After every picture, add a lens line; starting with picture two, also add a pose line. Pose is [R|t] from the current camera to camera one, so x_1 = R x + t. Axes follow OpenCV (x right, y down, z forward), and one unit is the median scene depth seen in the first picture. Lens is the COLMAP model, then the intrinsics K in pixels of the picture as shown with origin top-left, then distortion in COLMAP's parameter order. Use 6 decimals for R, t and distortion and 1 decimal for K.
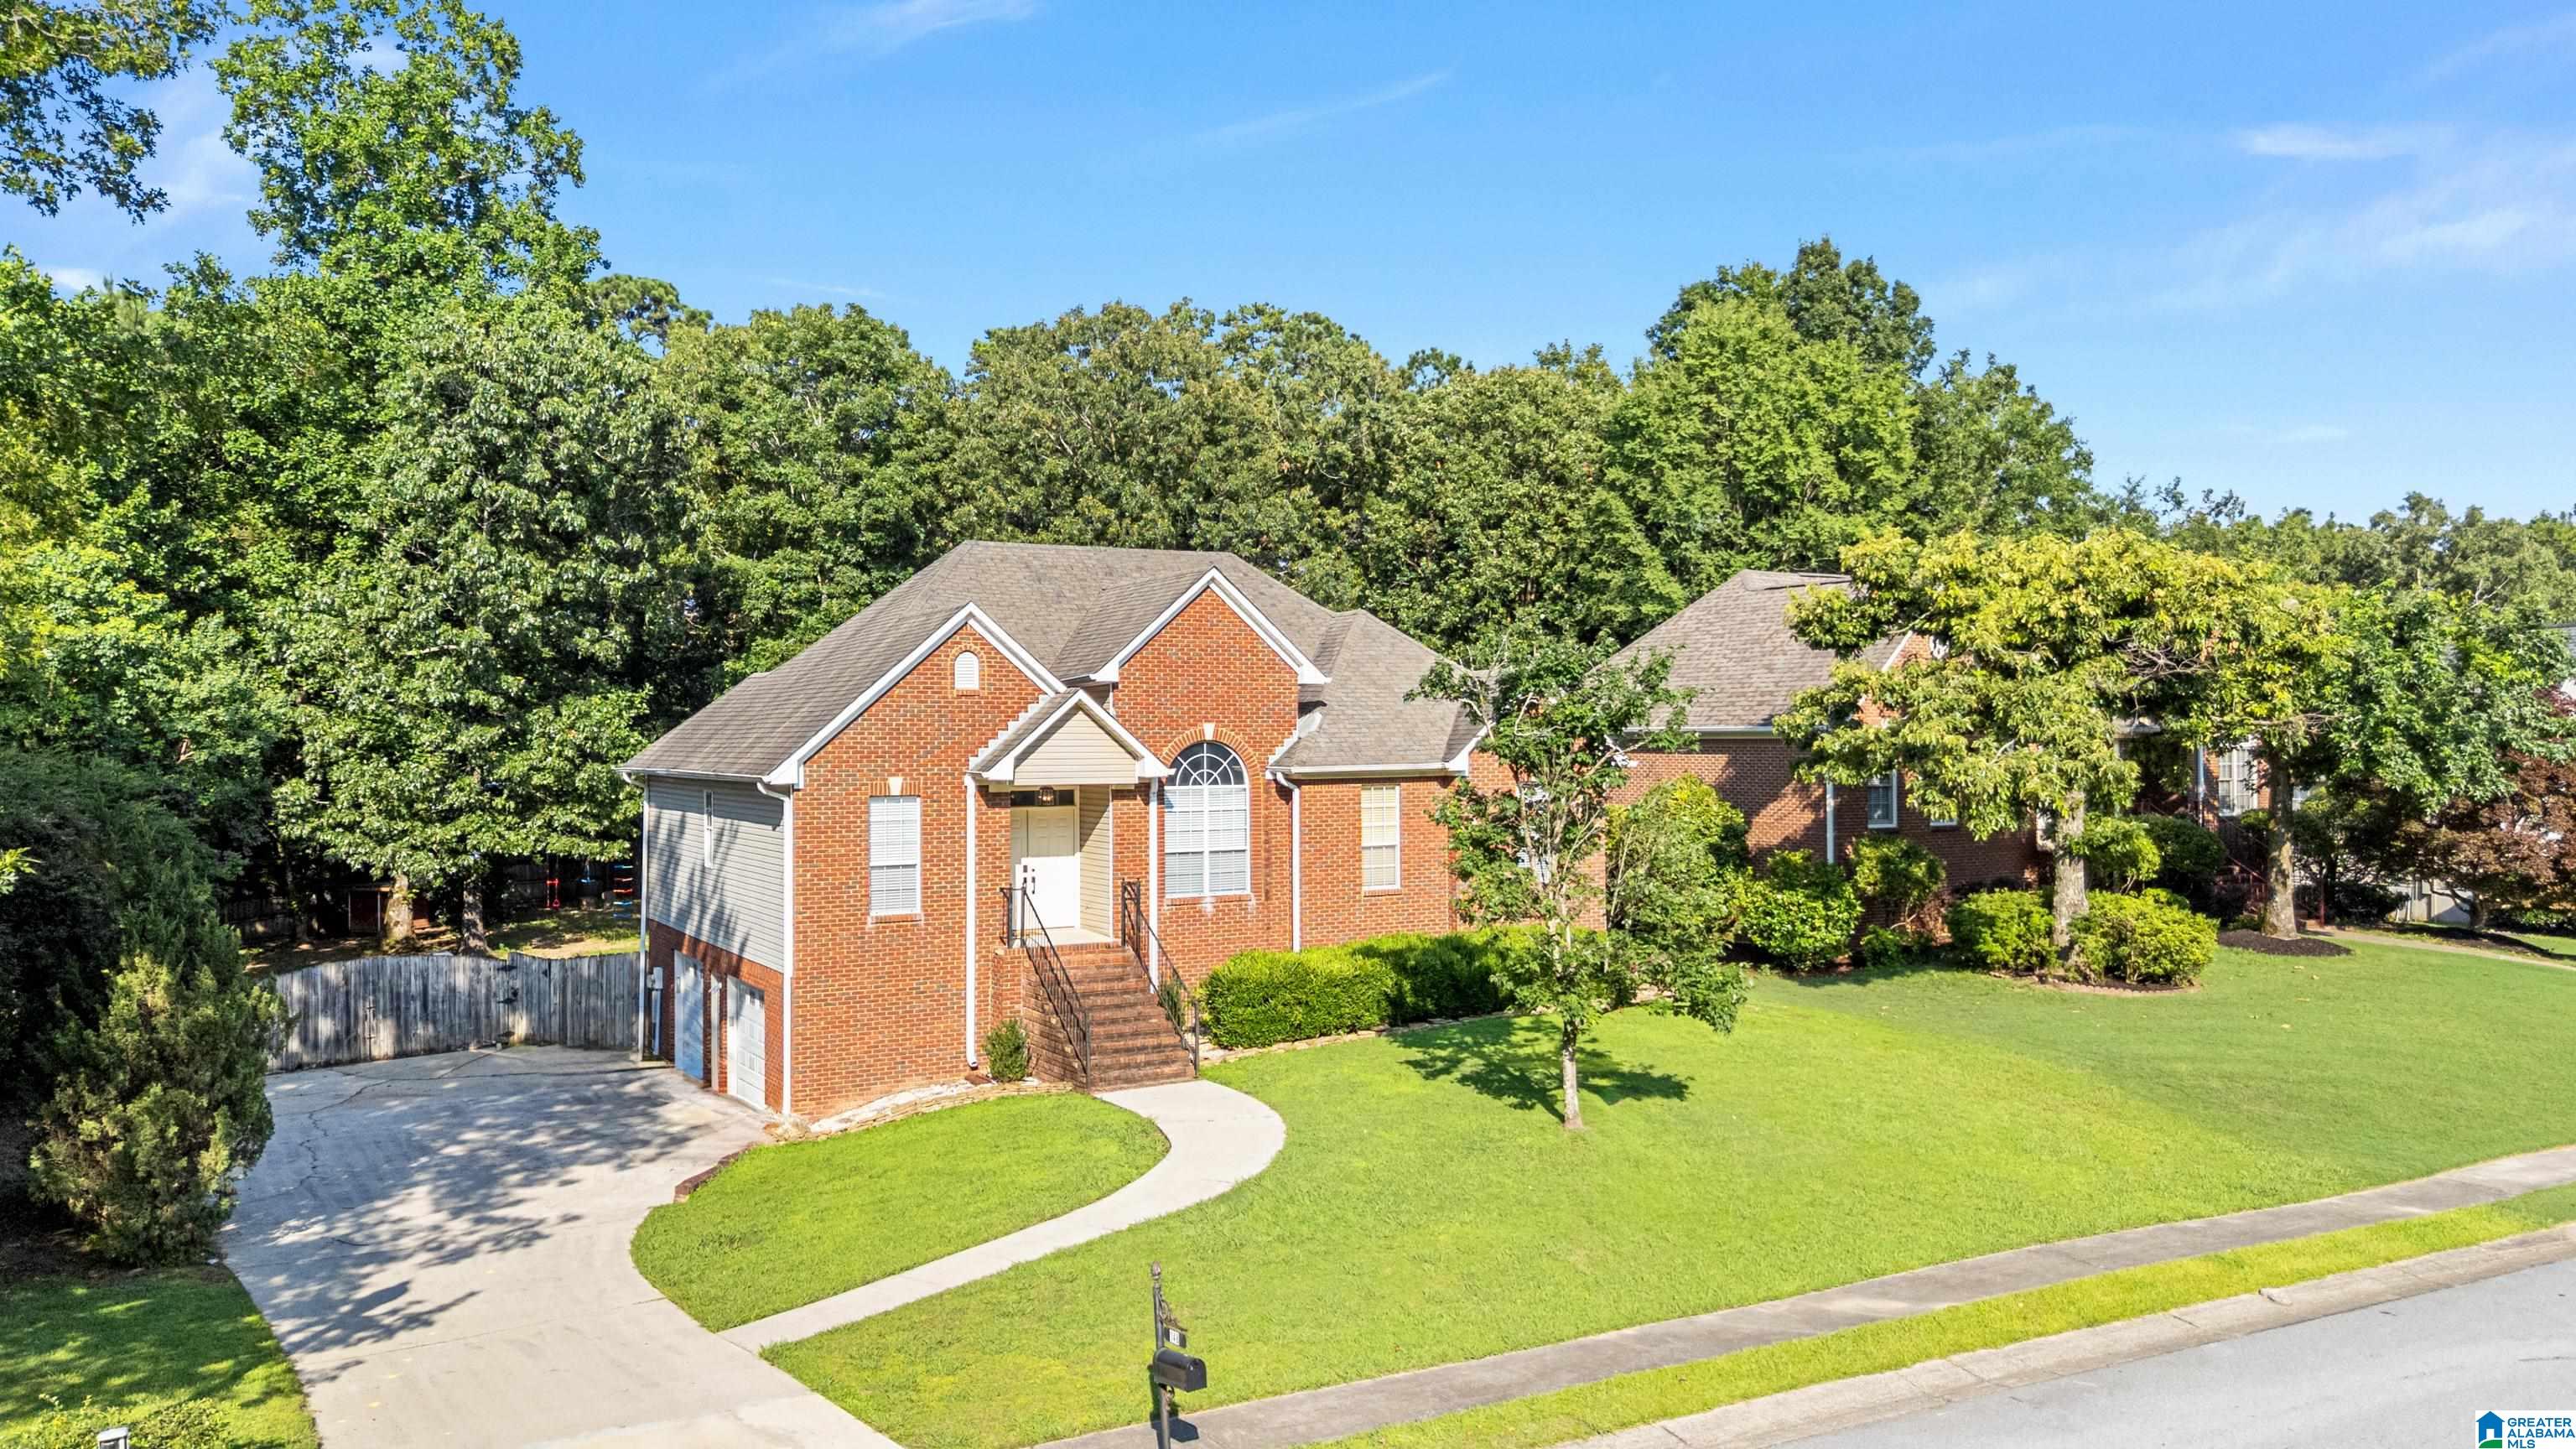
lens RADIAL K [[1856.3, 0, 1288.0], [0, 1856.3, 724.5], [0, 0, 1]] dist [0.051368, -0.032732]
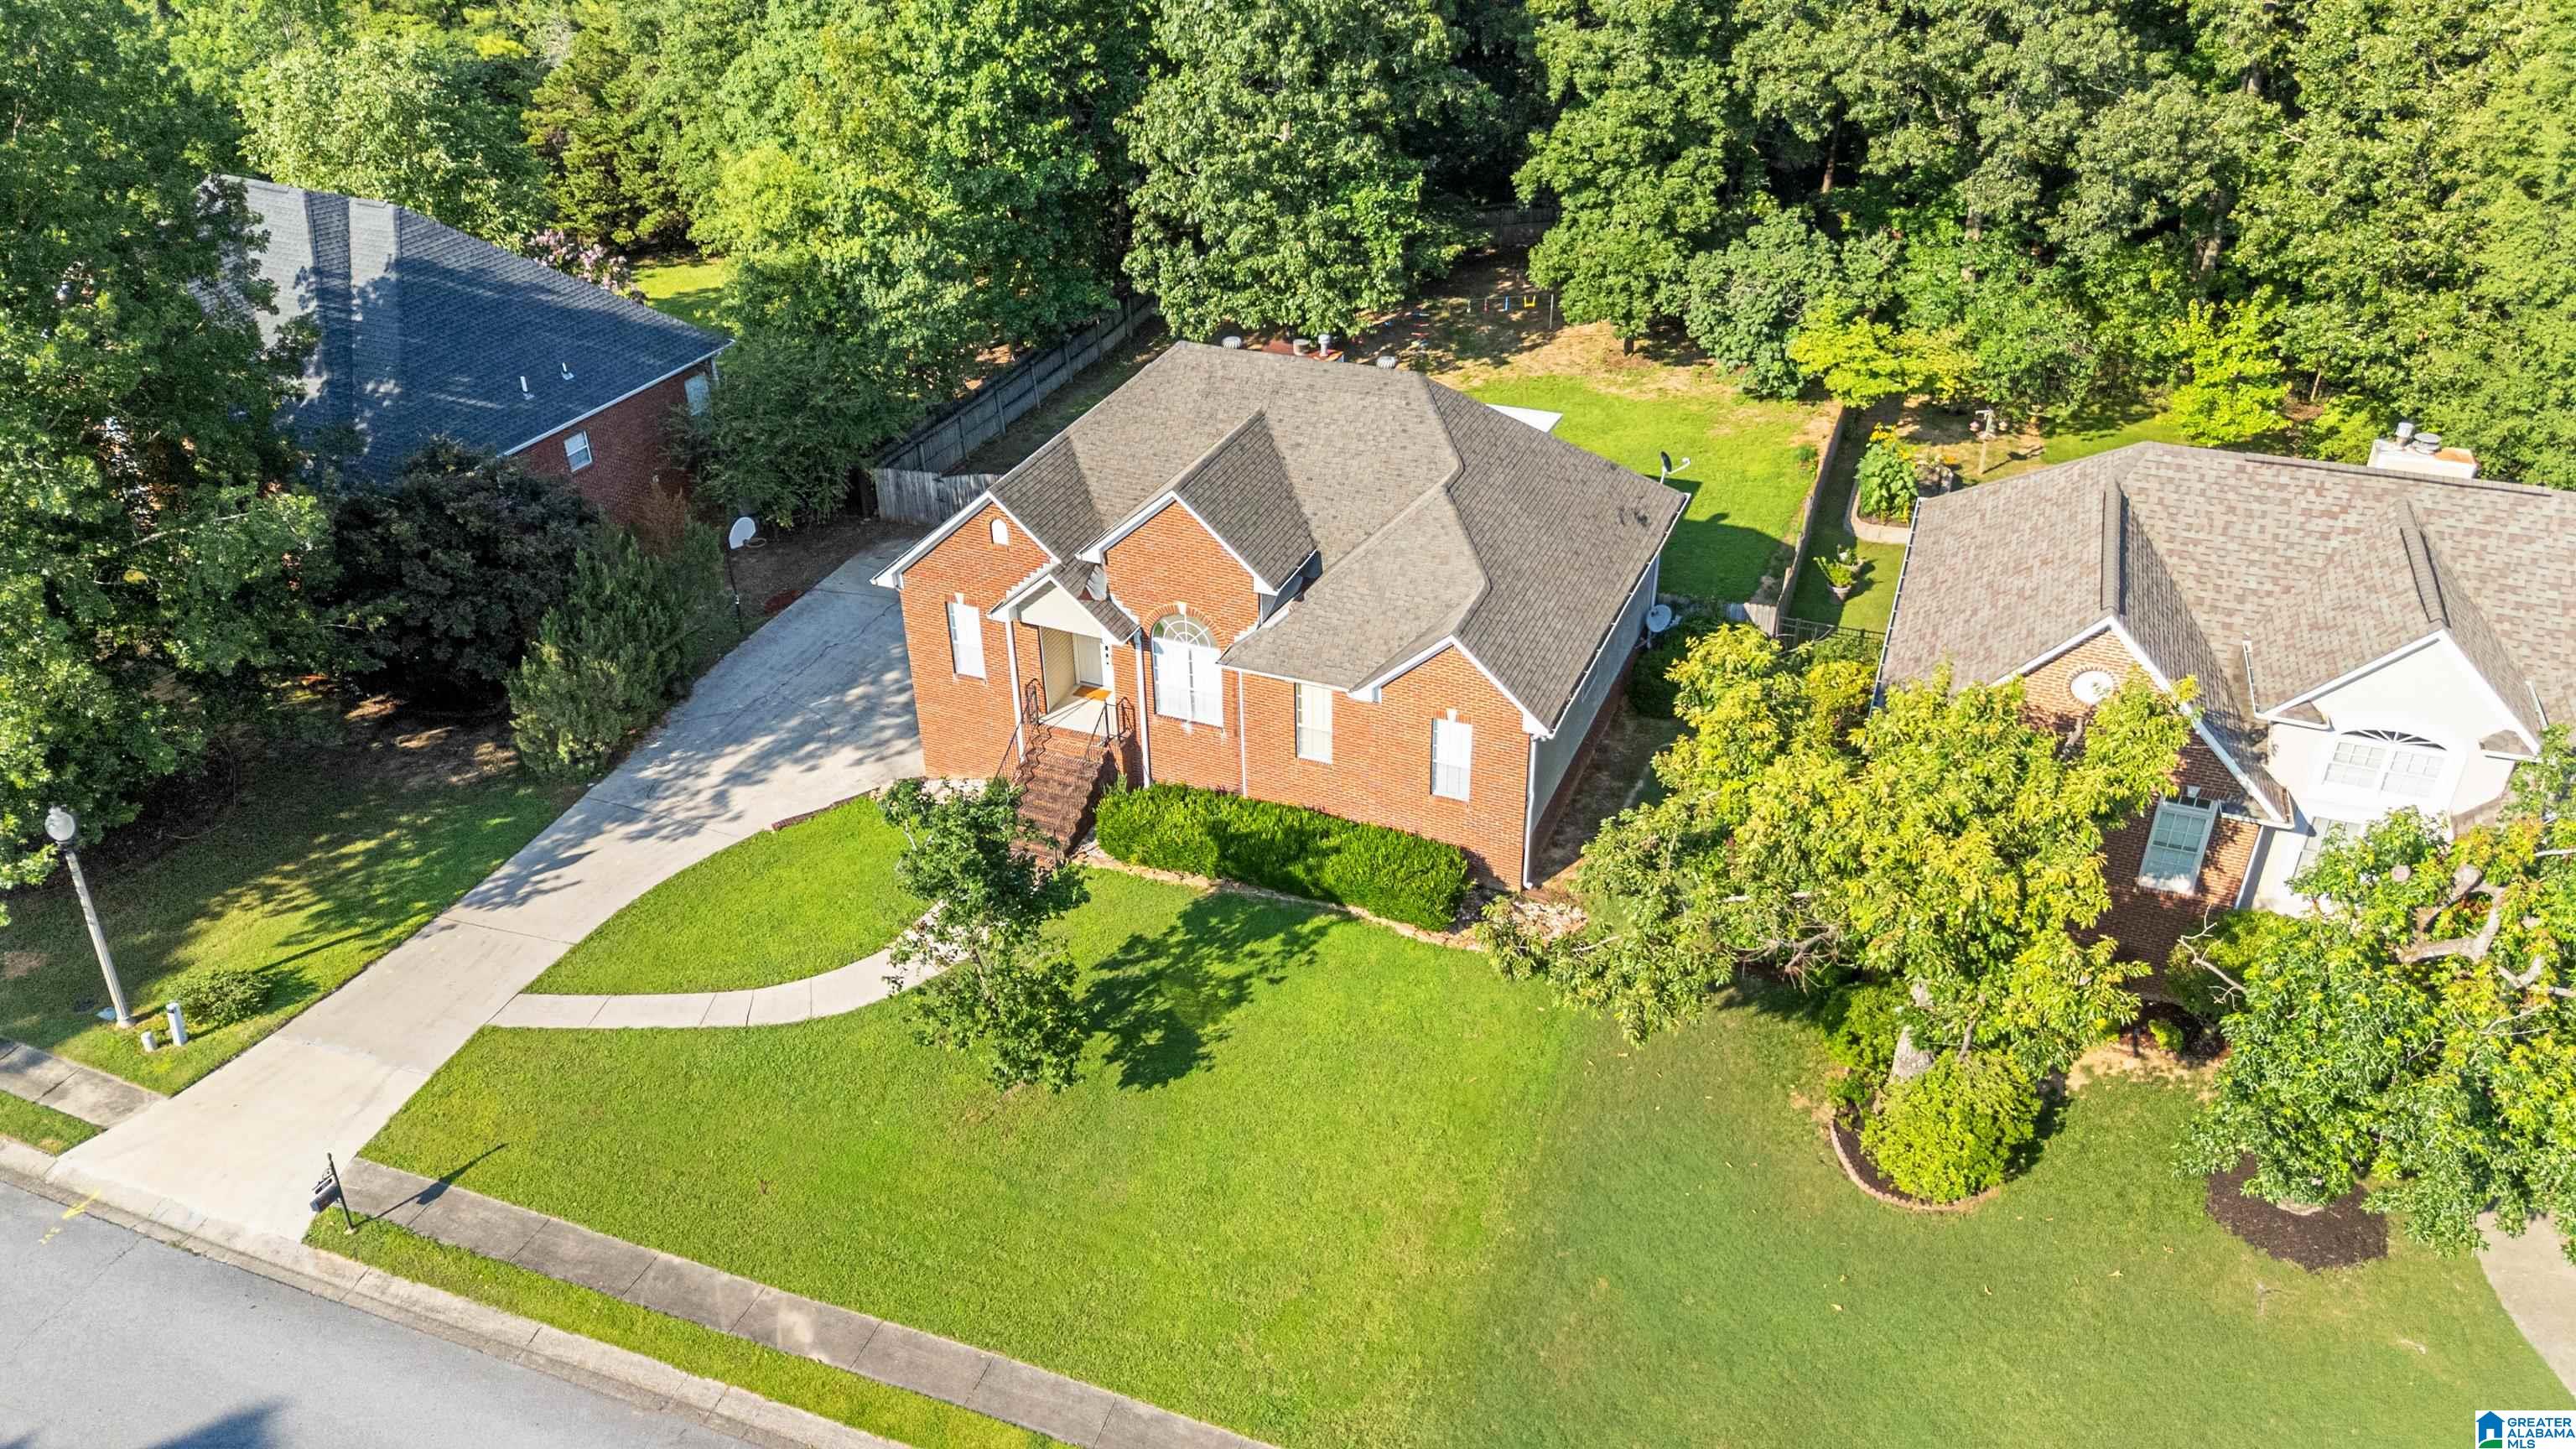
lens RADIAL K [[1856.3, 0, 1288.0], [0, 1856.3, 724.5], [0, 0, 1]] dist [0.051368, -0.032732]
pose [[0.624344, 0.410611, -0.664525, 0.844055], [0.012321, 0.845419, 0.533961, -0.582976], [0.781053, -0.341563, 0.522773, 0.388608]]
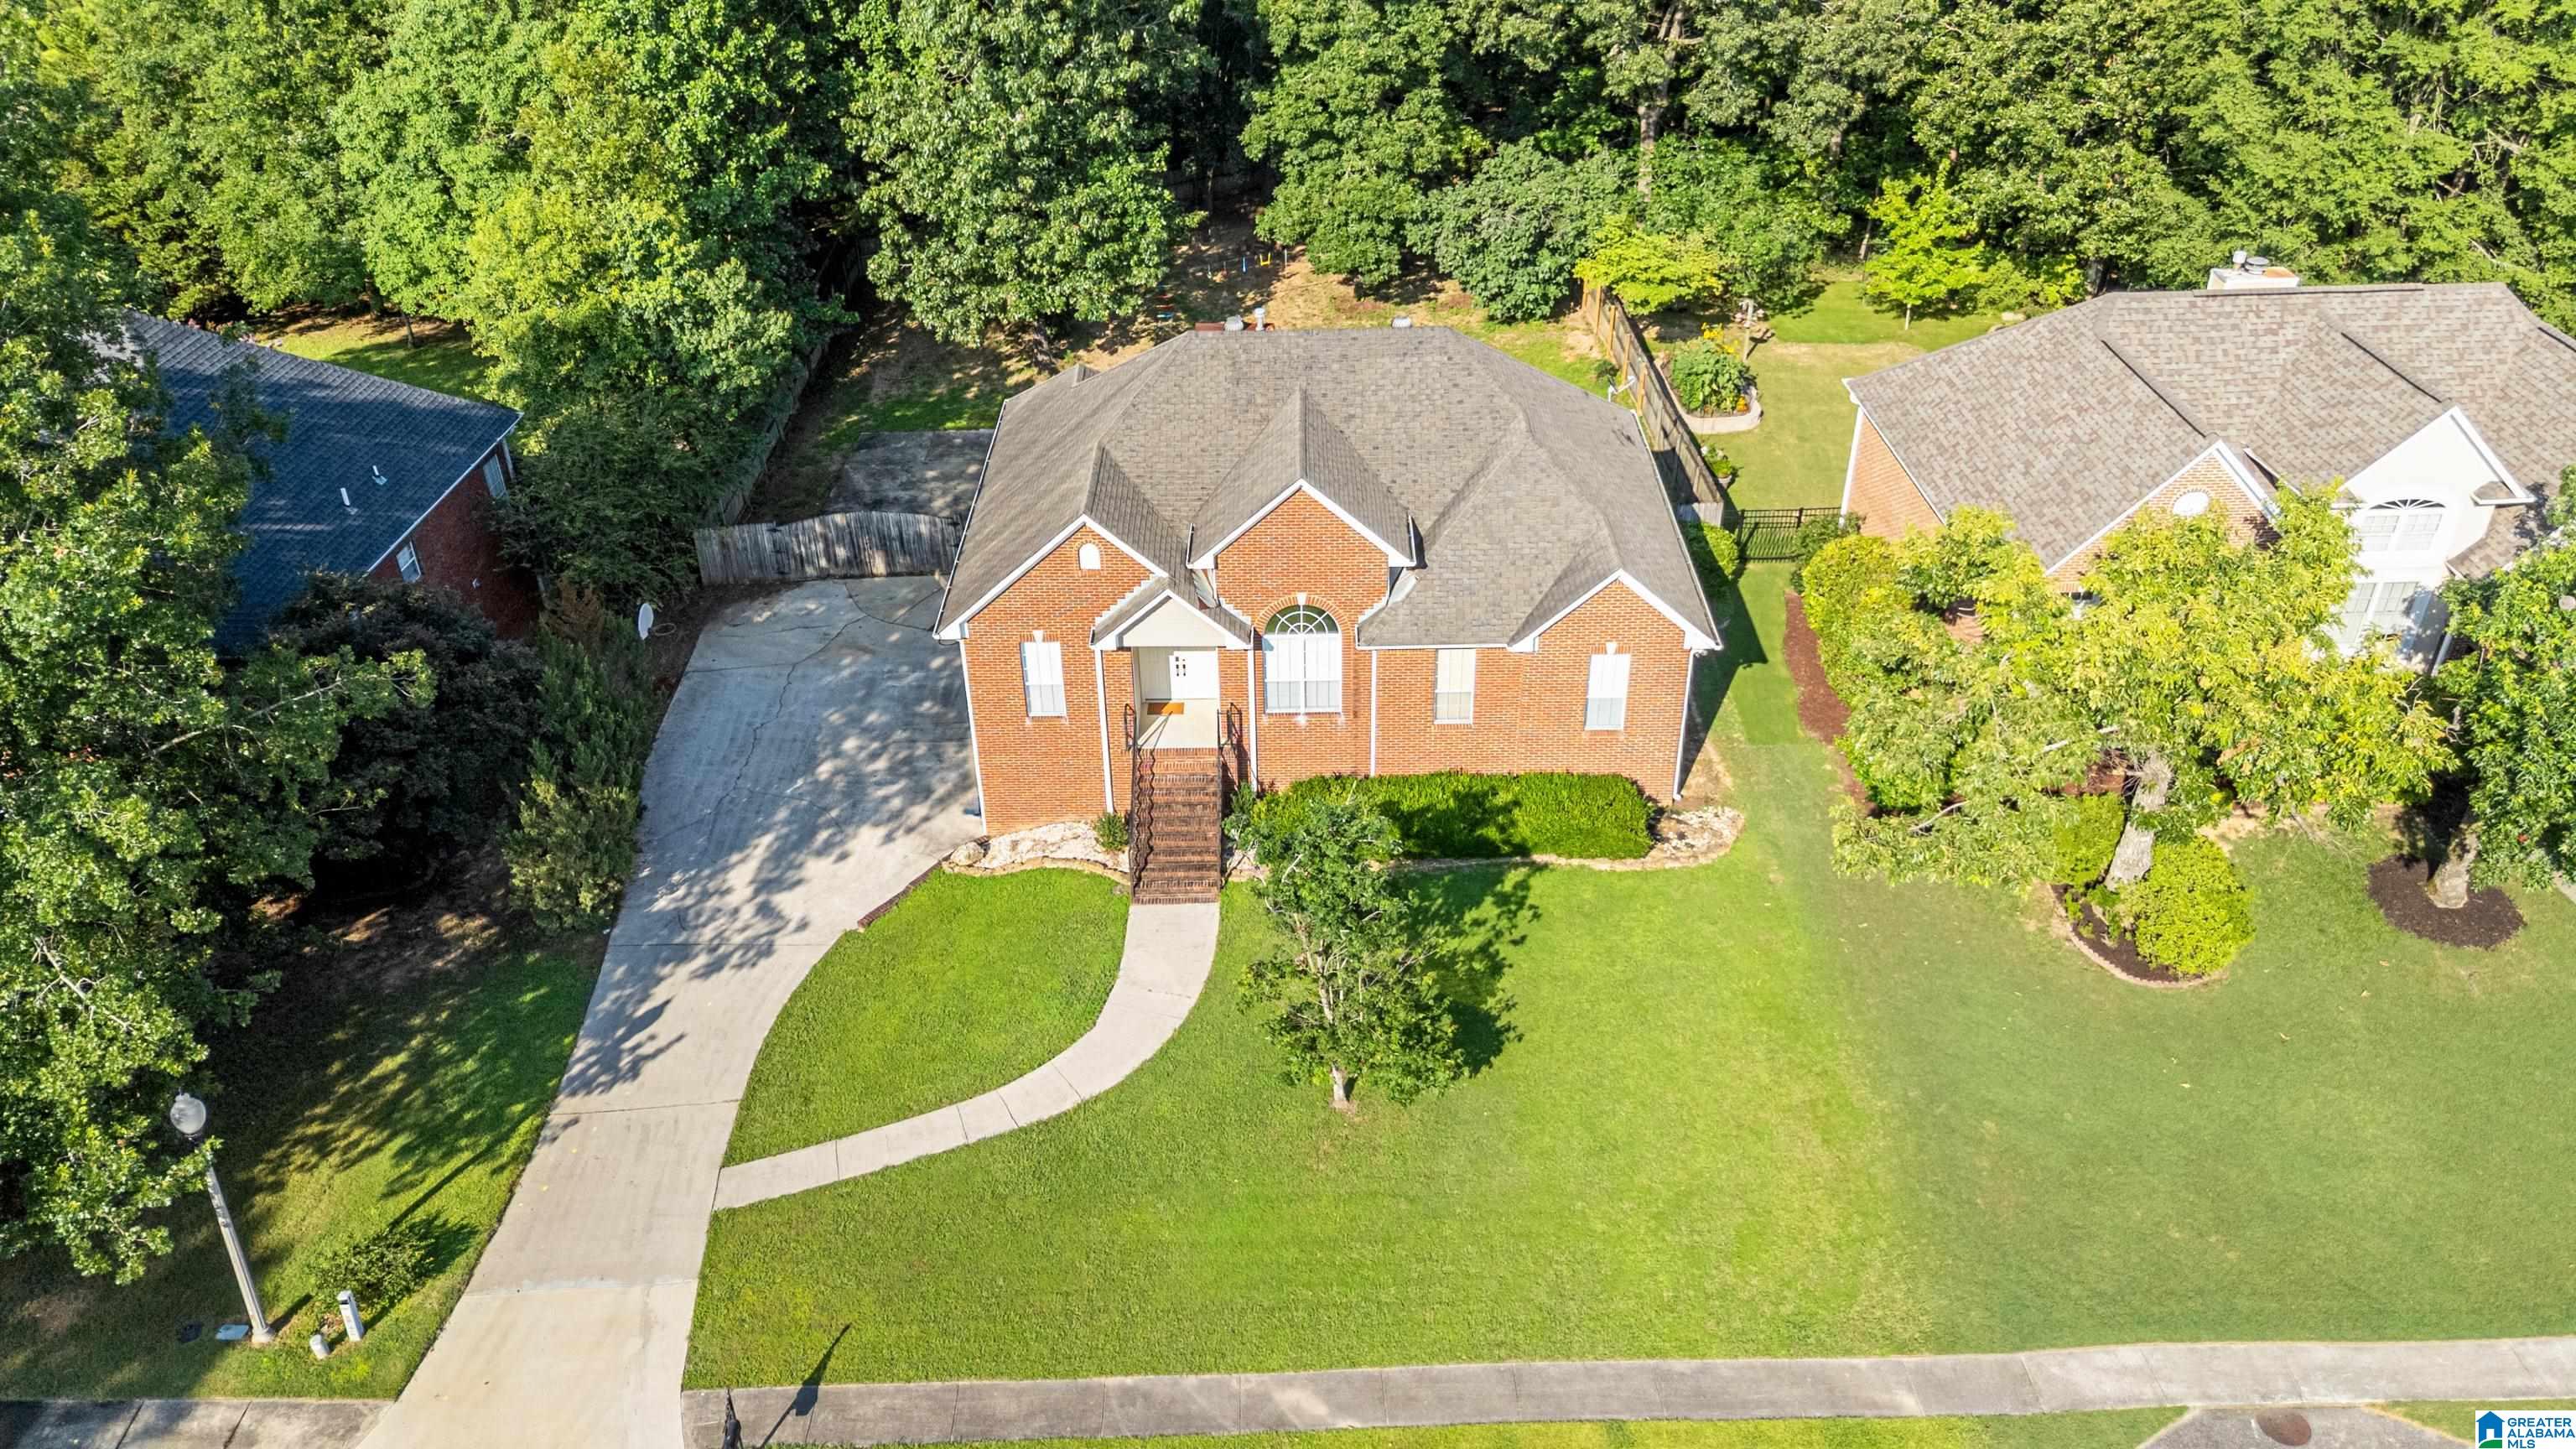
lens RADIAL K [[1856.3, 0, 1288.0], [0, 1856.3, 724.5], [0, 0, 1]] dist [0.051368, -0.032732]
pose [[0.873696, 0.260496, -0.410849, 0.460413], [0.010525, 0.834228, 0.551318, -0.585842], [0.486358, -0.486009, 0.726120, 0.090481]]
